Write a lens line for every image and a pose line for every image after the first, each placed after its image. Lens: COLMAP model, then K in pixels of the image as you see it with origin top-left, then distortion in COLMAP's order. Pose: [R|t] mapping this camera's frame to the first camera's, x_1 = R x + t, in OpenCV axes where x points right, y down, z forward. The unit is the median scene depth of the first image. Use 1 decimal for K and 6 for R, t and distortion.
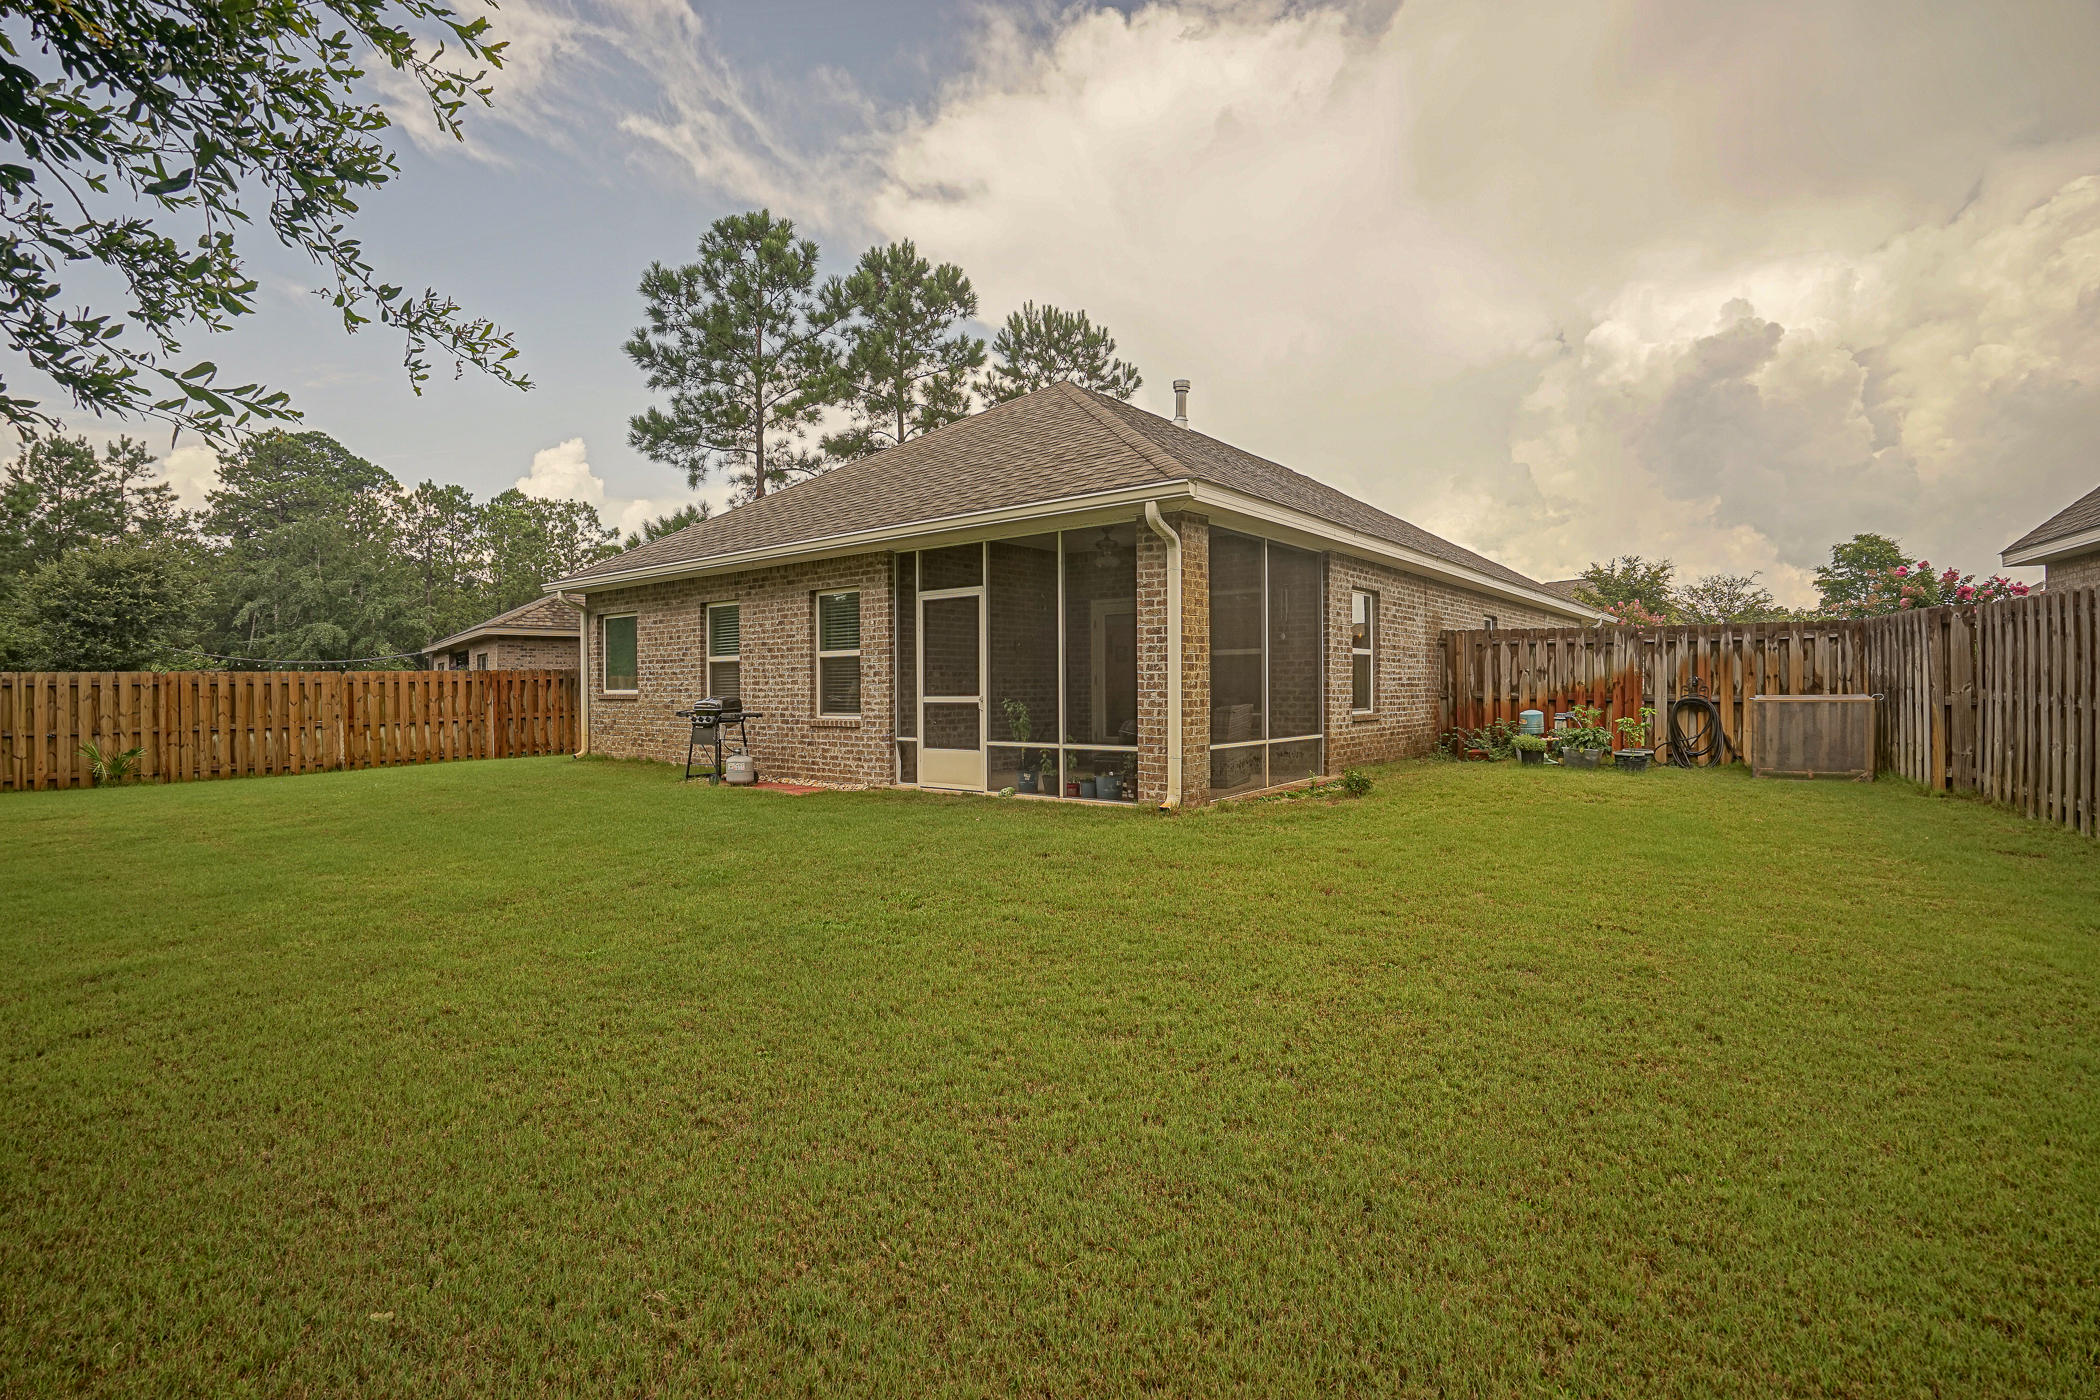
lens RADIAL K [[974.1, 0, 1055.4], [0, 974.1, 690.2], [0, 0, 1]] dist [-0.058513, 0.020194]
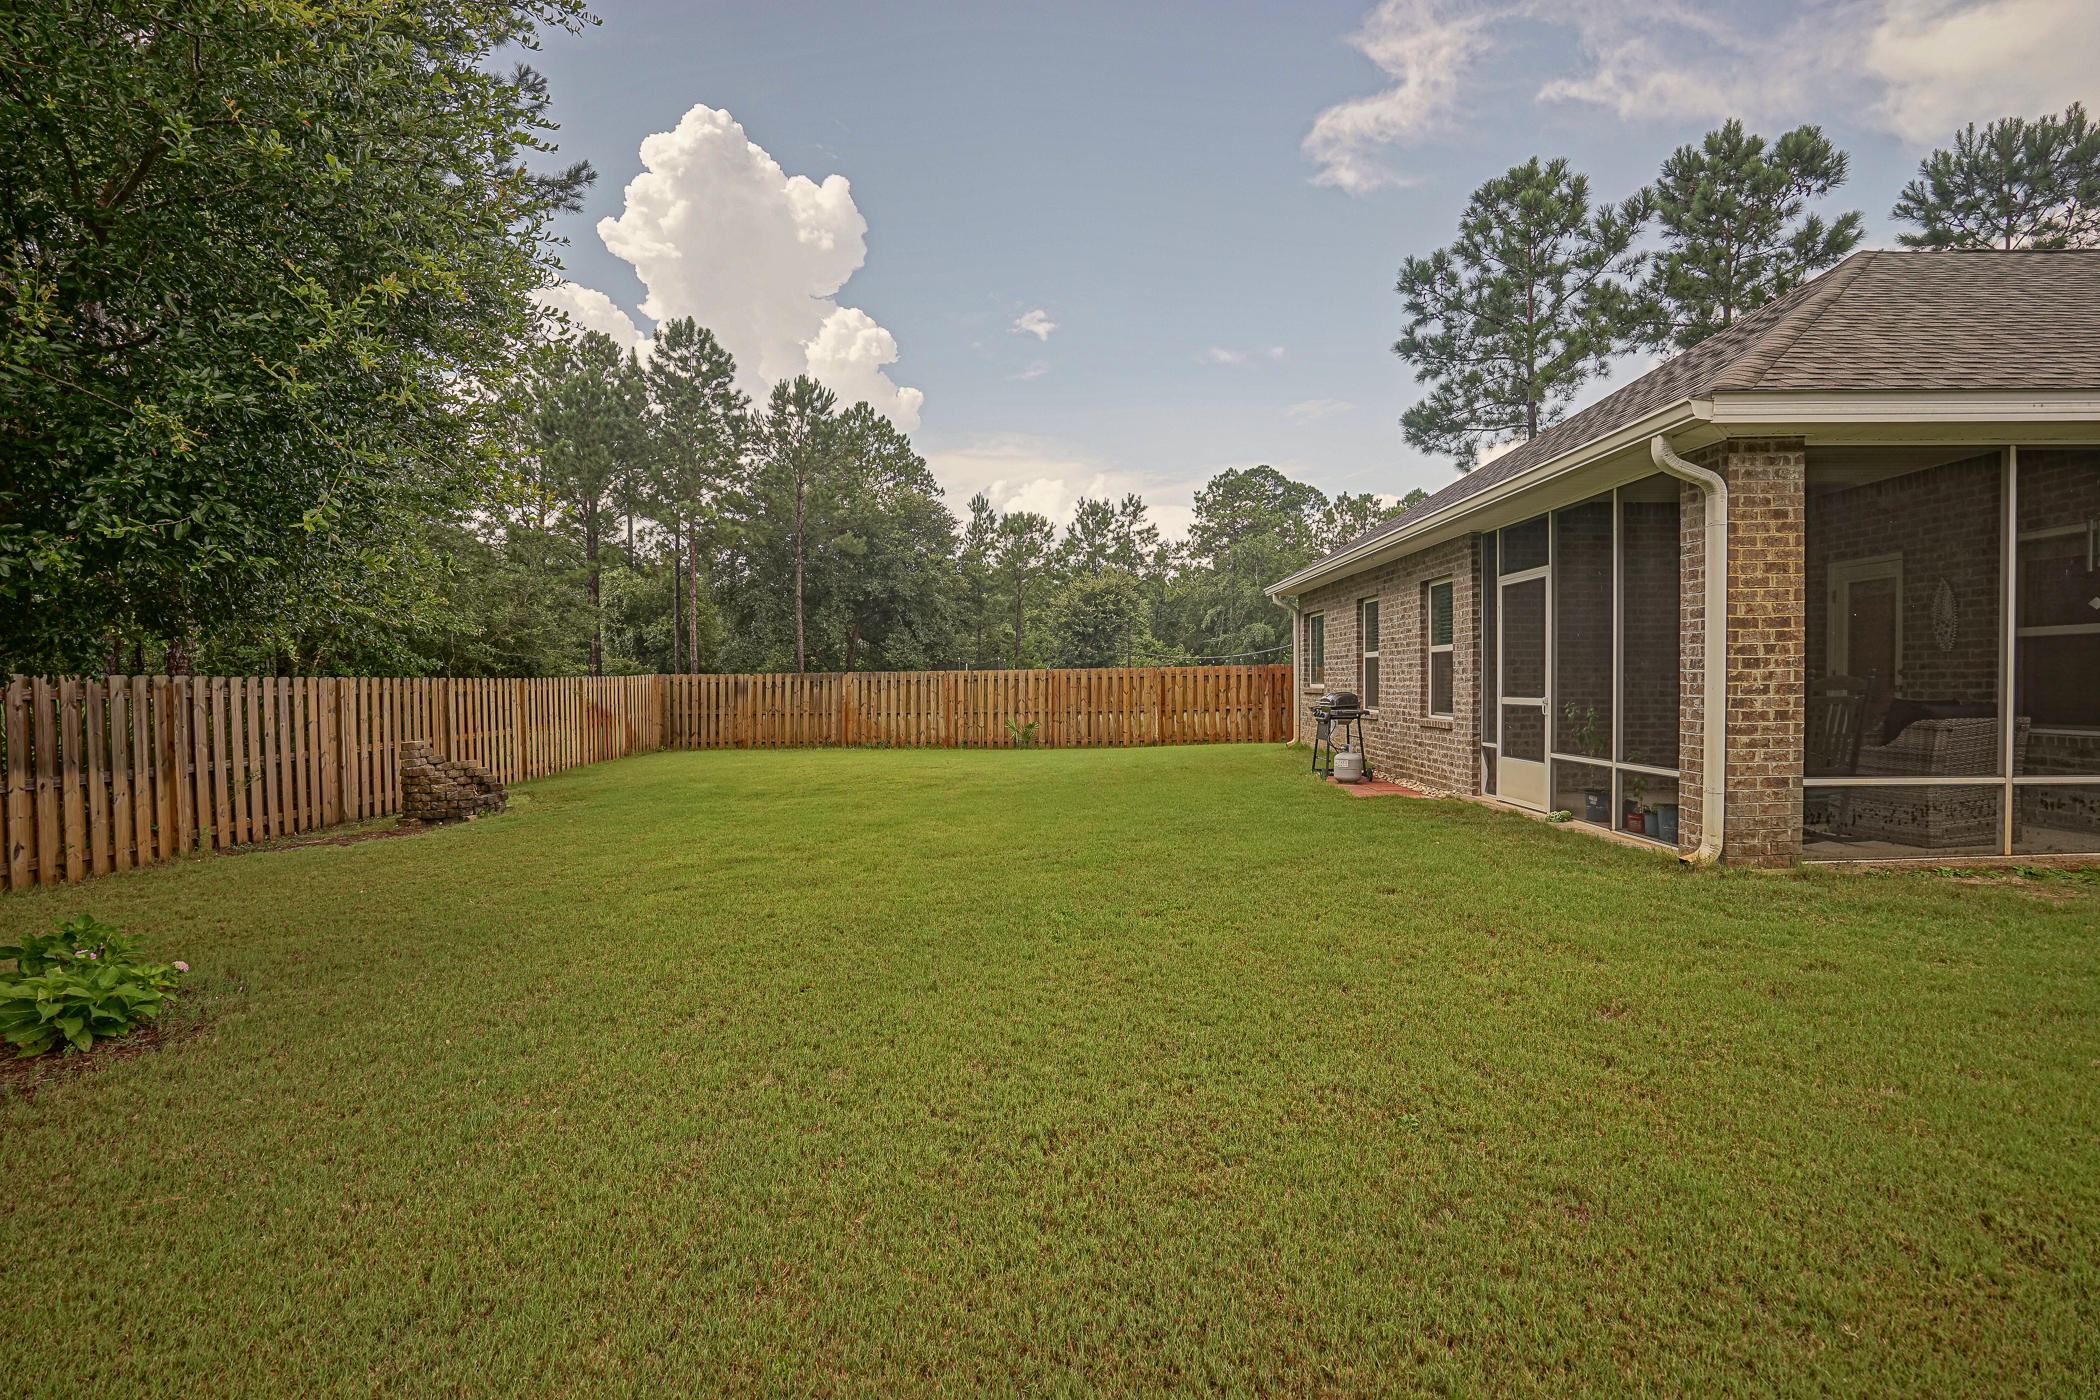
lens RADIAL K [[974.1, 0, 1055.8], [0, 974.1, 697.4], [0, 0, 1]] dist [-0.058513, 0.020194]
pose [[0.612857, 0.015688, -0.790038, 0.162312], [0.001312, 0.999781, 0.020870, -0.006180], [0.790193, -0.013827, 0.612703, 0.086407]]
